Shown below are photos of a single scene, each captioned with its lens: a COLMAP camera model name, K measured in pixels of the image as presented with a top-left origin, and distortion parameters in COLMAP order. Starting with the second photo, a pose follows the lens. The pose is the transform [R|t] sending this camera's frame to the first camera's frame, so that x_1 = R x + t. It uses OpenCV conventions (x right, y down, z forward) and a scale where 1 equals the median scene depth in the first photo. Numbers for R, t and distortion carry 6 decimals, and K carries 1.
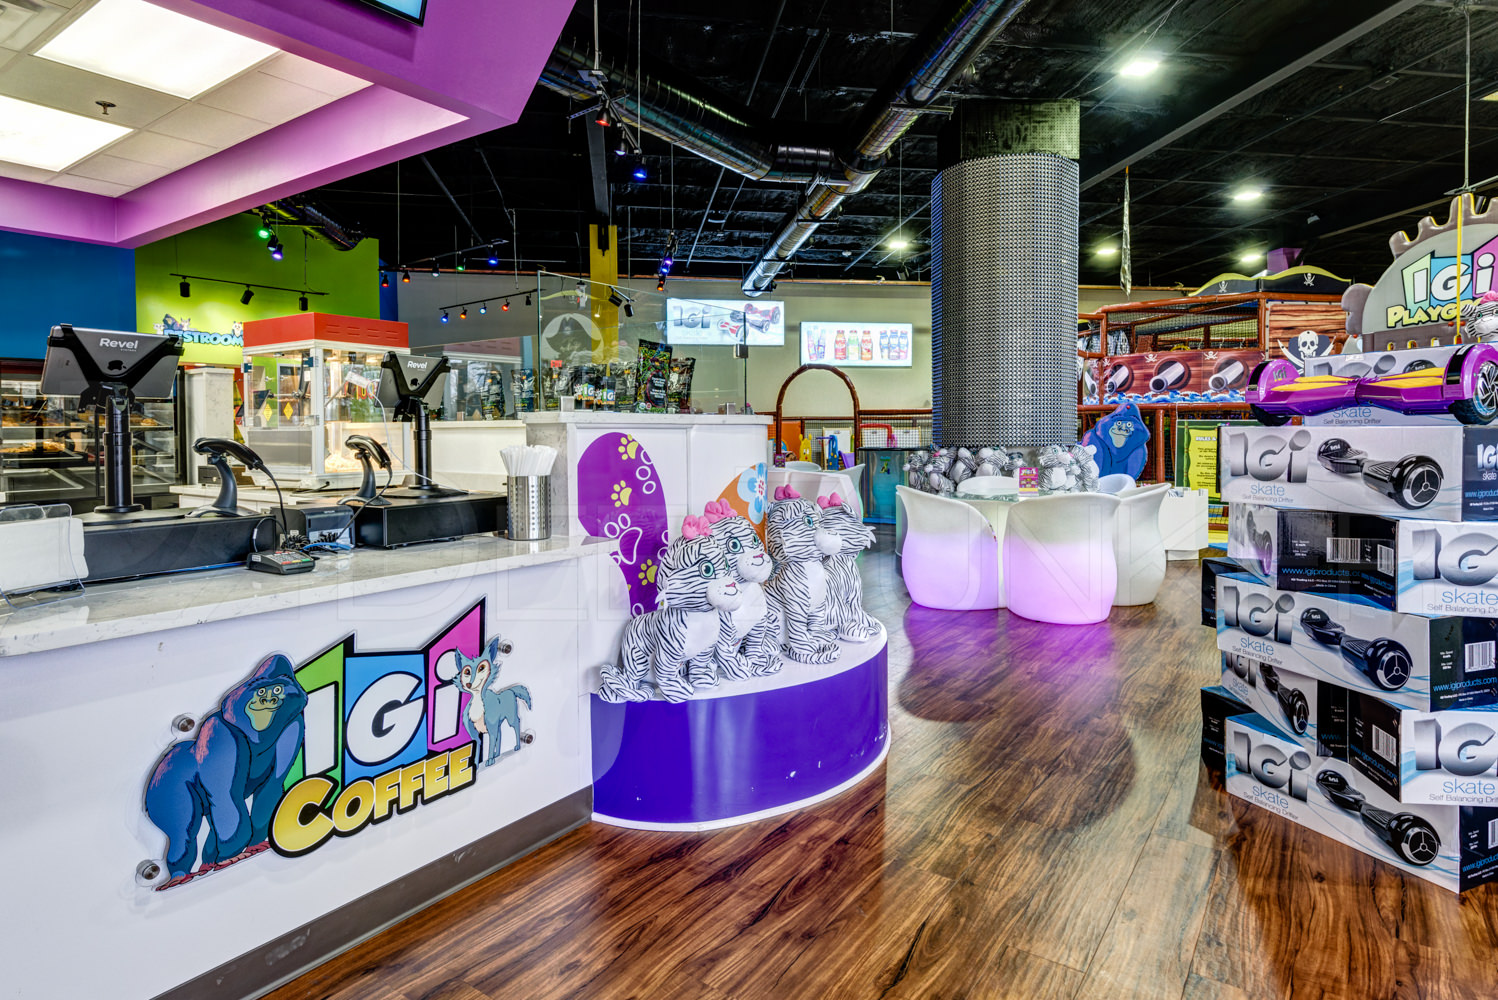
lens RADIAL K [[775.3, 0, 790.2], [0, 775.3, 499.1], [0, 0, 1]] dist [0.019747, -0.011078]
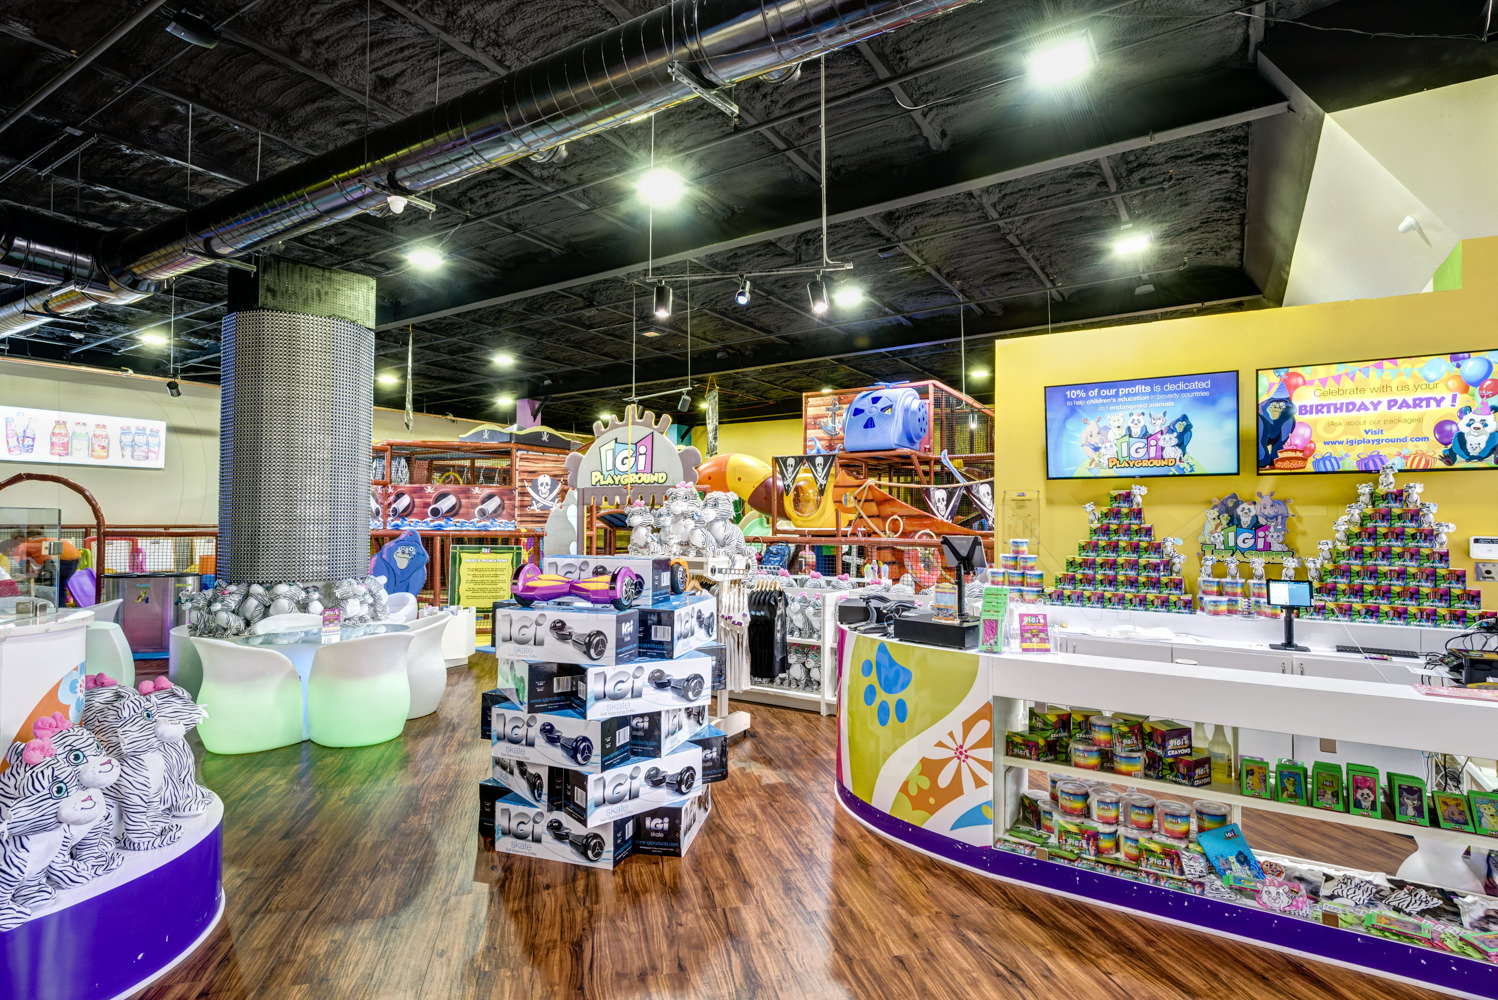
lens RADIAL K [[775.3, 0, 790.2], [0, 775.3, 499.1], [0, 0, 1]] dist [0.019747, -0.011078]
pose [[0.626083, 0.044676, 0.778476, -0.296526], [0.013072, 0.997616, -0.067765, -0.199682], [-0.779647, 0.052603, 0.624006, -0.435314]]
